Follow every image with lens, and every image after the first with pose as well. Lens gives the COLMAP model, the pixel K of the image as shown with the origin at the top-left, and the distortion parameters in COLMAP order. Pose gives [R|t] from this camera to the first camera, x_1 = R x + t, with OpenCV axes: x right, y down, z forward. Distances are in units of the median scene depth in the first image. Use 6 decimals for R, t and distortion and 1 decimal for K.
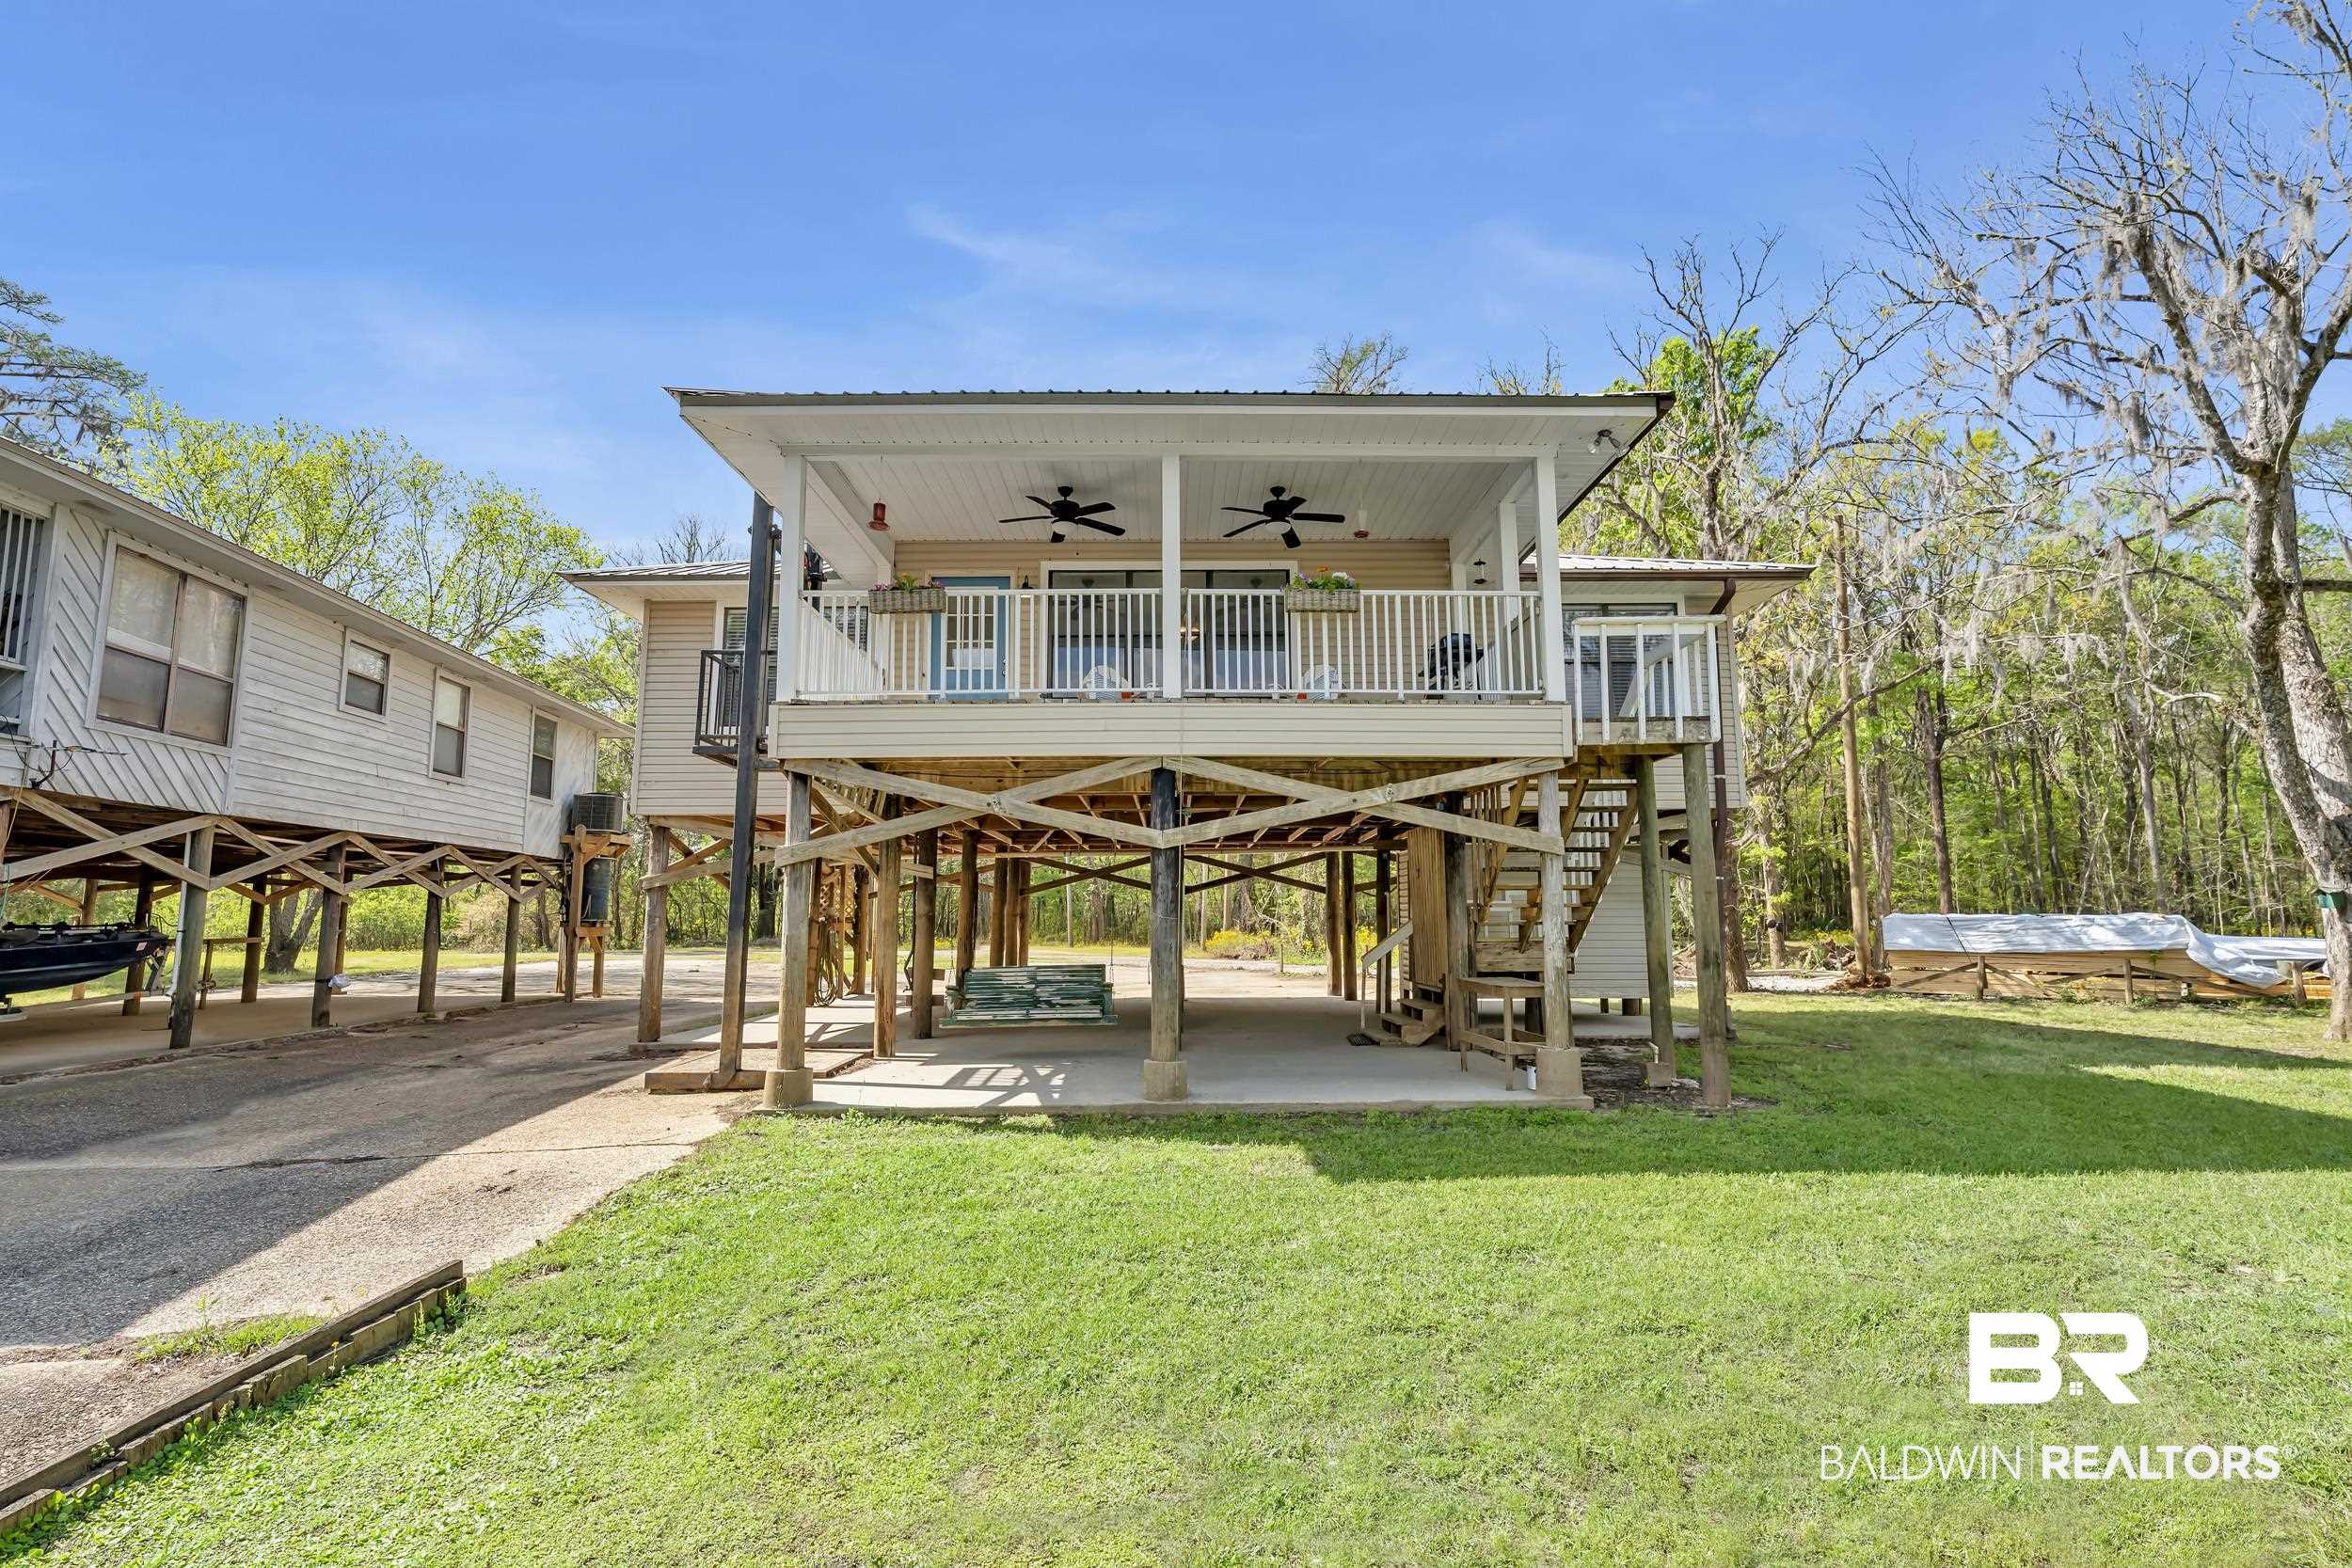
lens RADIAL K [[1081.2, 0, 1180.4], [0, 1081.2, 784.7], [0, 0, 1]] dist [0.008085, -0.000405]
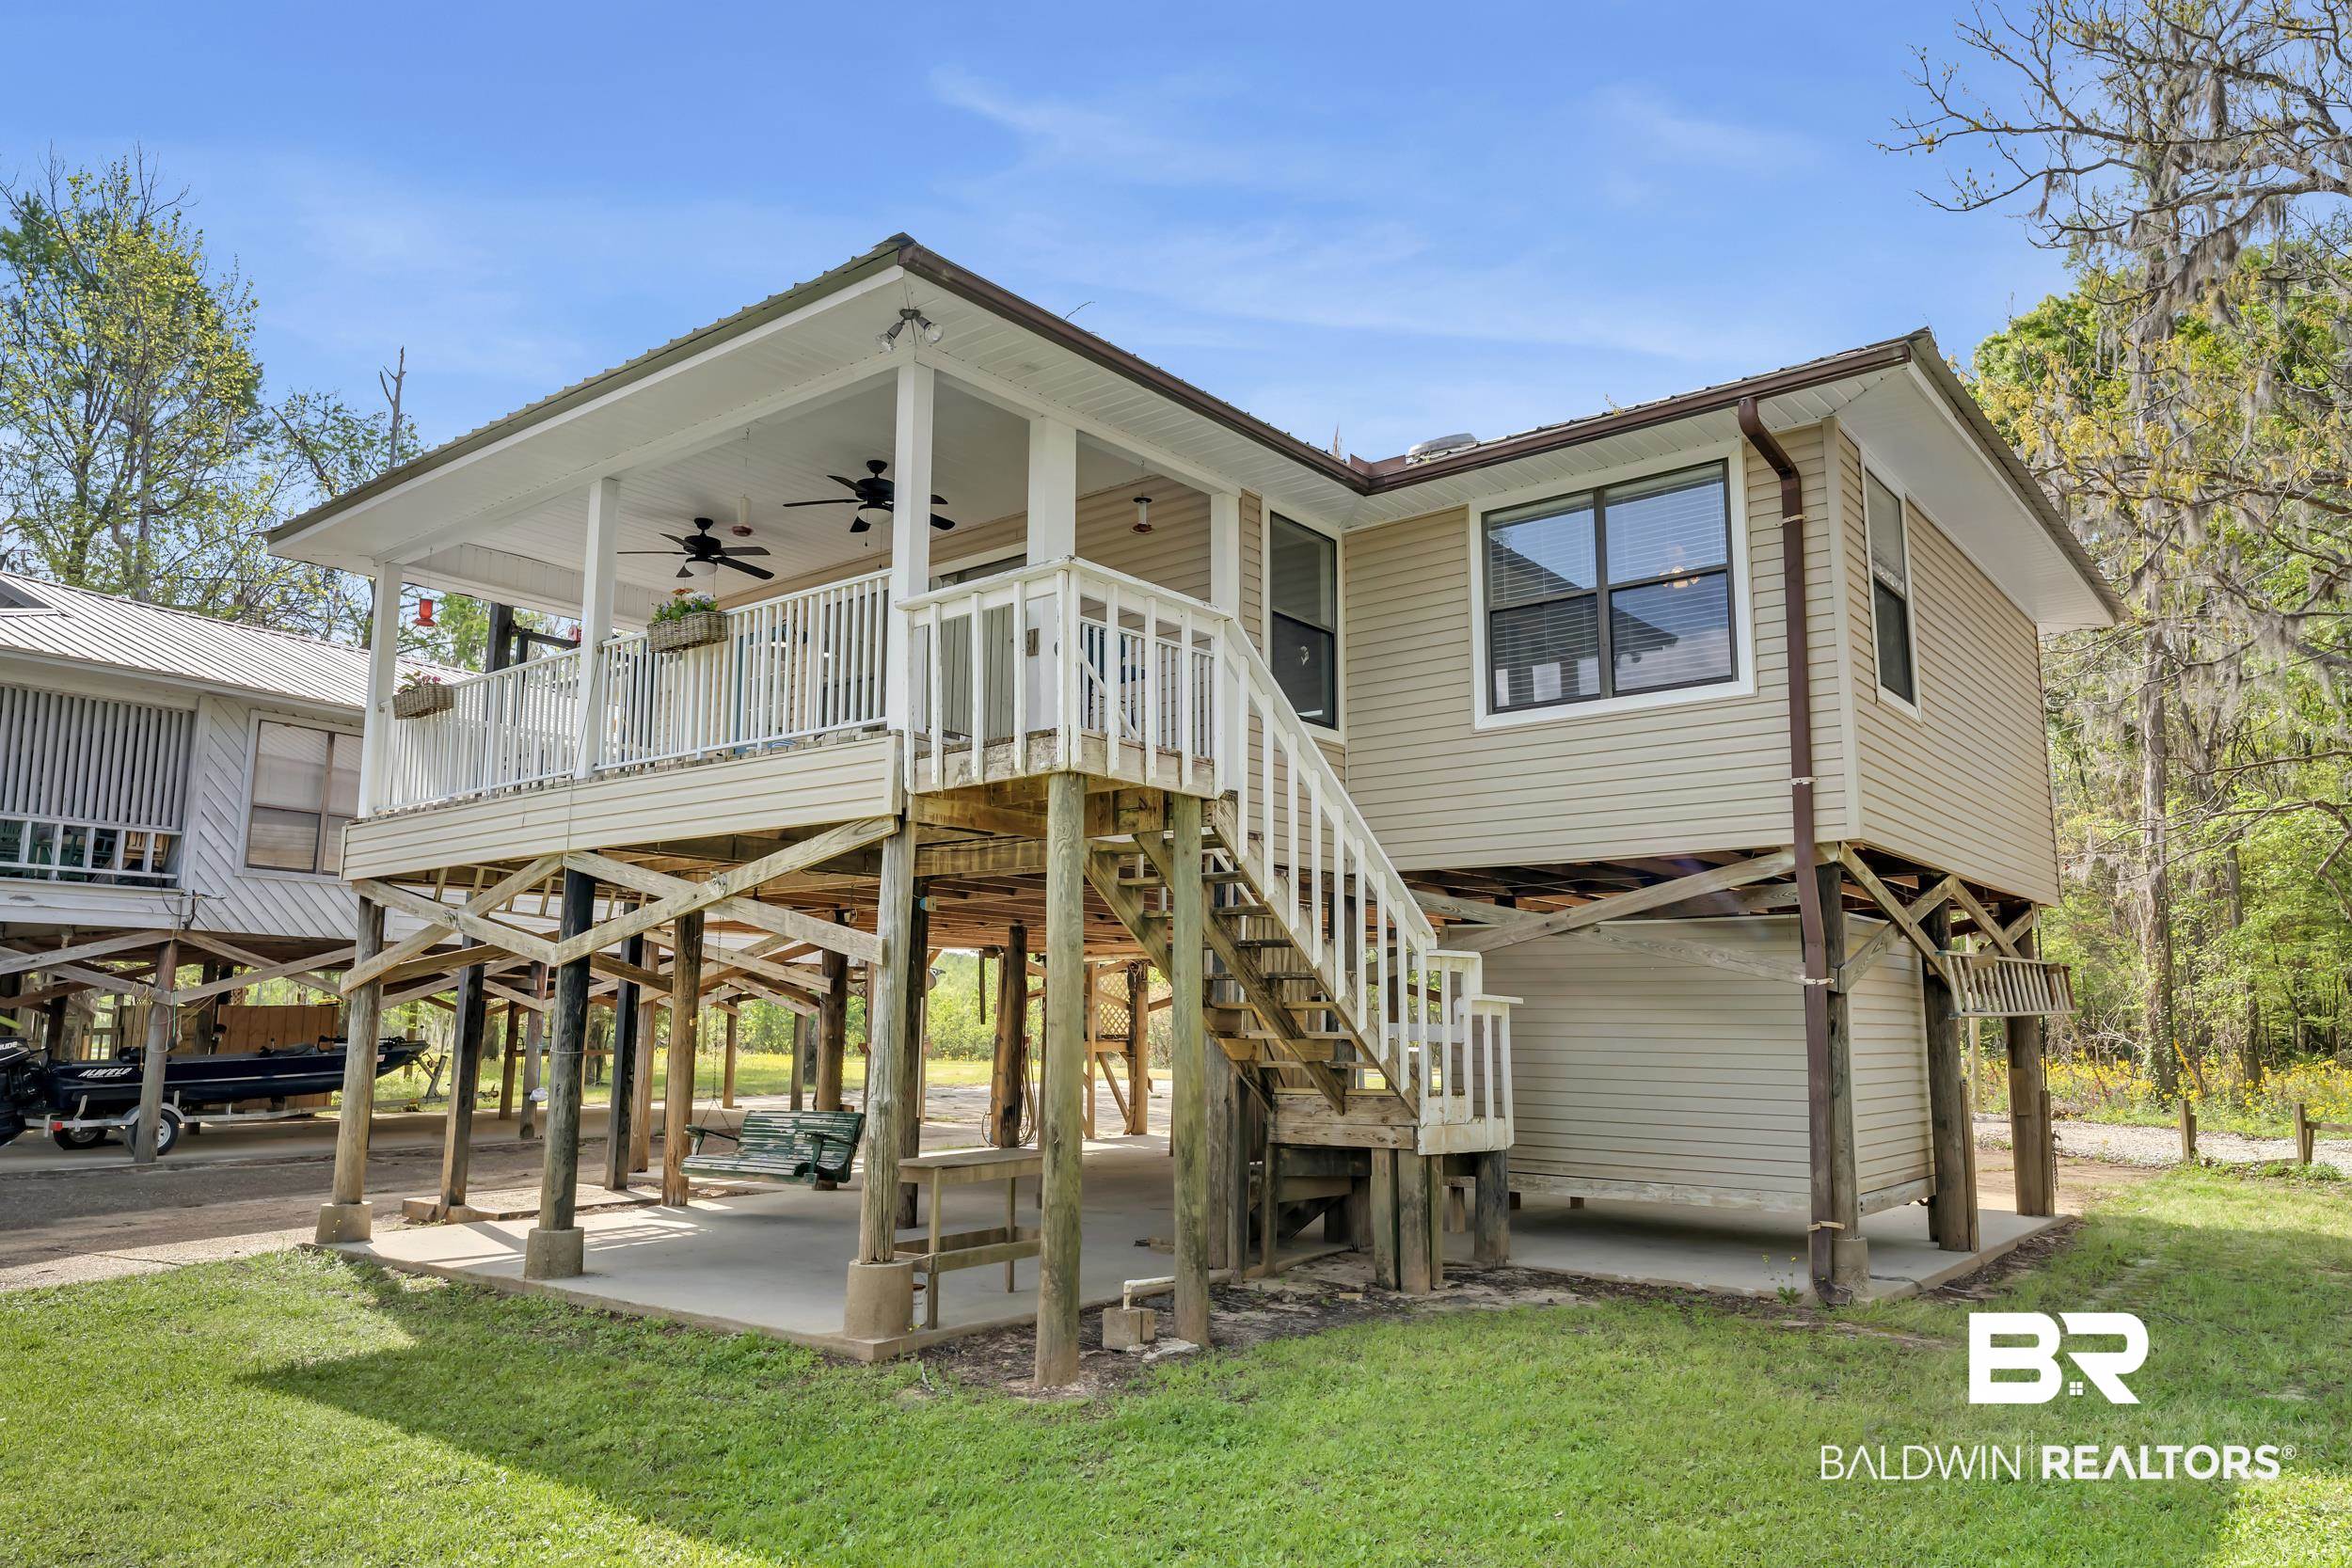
lens RADIAL K [[1560.1, 0, 1186.2], [0, 1560.1, 790.6], [0, 0, 1]] dist [0.004208, 0.003248]
pose [[0.771603, -0.087547, -0.630051, 0.915632], [0.070757, 0.996150, -0.051764, 0.018078], [0.632157, -0.004639, 0.774827, 0.317195]]
